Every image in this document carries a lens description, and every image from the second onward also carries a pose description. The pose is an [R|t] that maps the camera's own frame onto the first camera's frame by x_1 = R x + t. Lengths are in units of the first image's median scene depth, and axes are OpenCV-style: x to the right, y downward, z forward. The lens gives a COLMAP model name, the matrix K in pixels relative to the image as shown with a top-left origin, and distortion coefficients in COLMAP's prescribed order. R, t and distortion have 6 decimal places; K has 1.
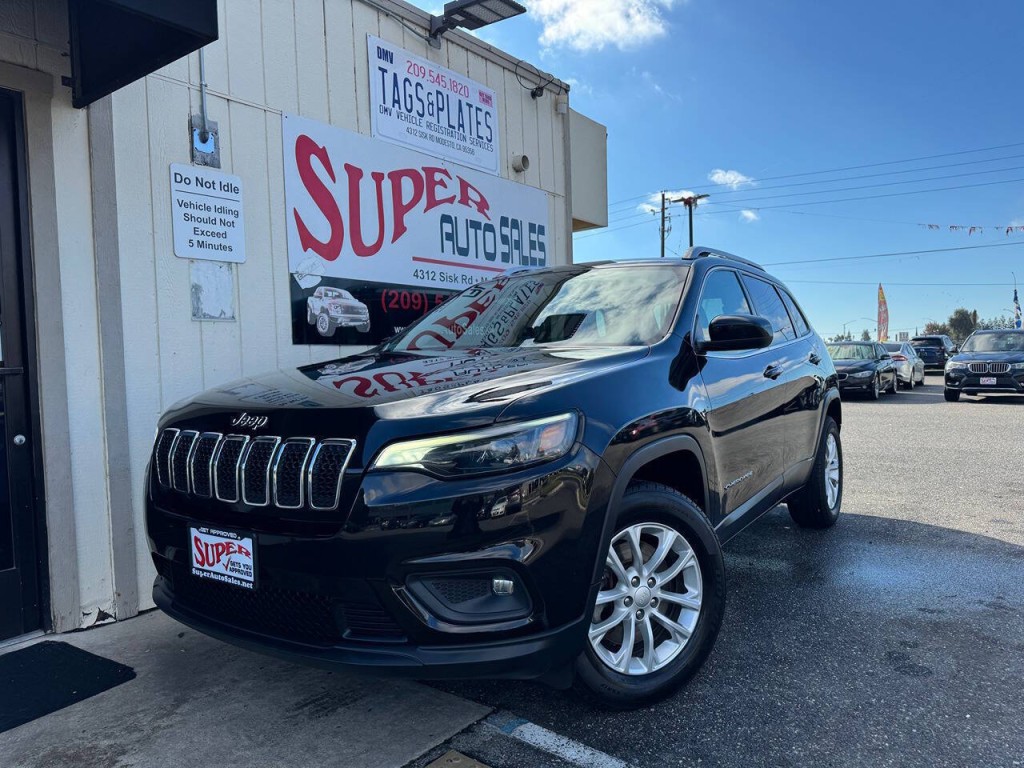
lens RADIAL K [[708.9, 0, 514.7], [0, 708.9, 395.1], [0, 0, 1]] dist [0.106649, -0.166459]
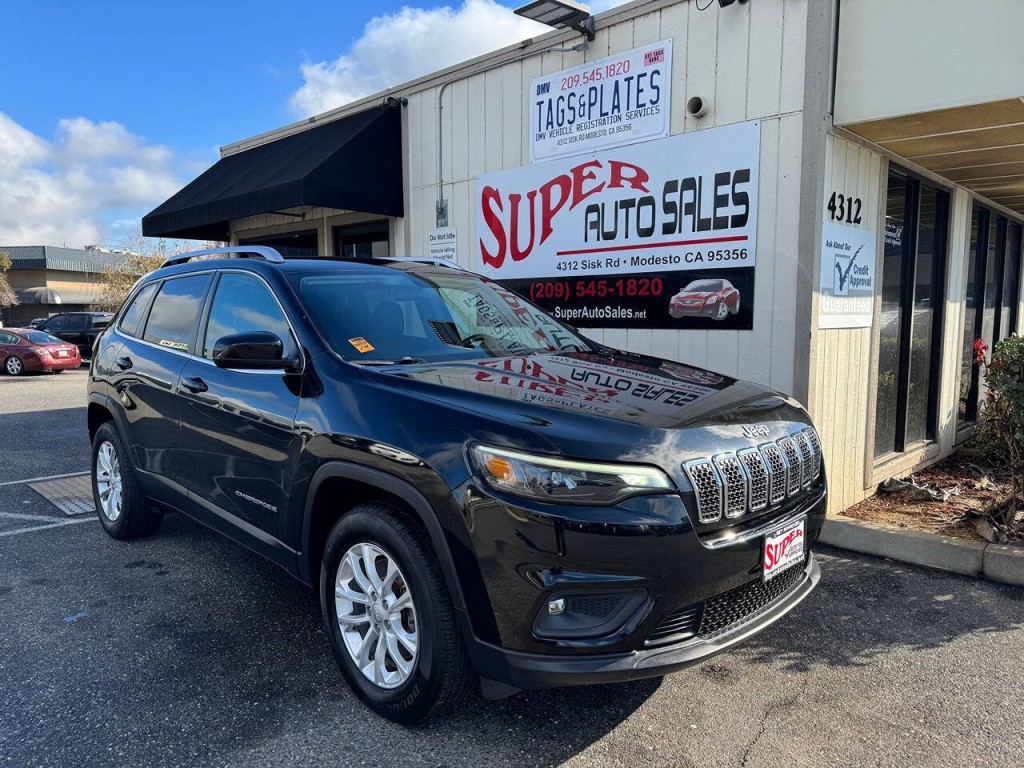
lens RADIAL K [[722.7, 0, 518.0], [0, 722.7, 385.0], [0, 0, 1]] dist [0.197335, -0.382388]
pose [[-0.113102, 0.130440, -0.984984, 1.097002], [-0.038045, 0.990049, 0.135480, -0.138521], [0.992855, 0.052797, -0.107014, 1.088522]]
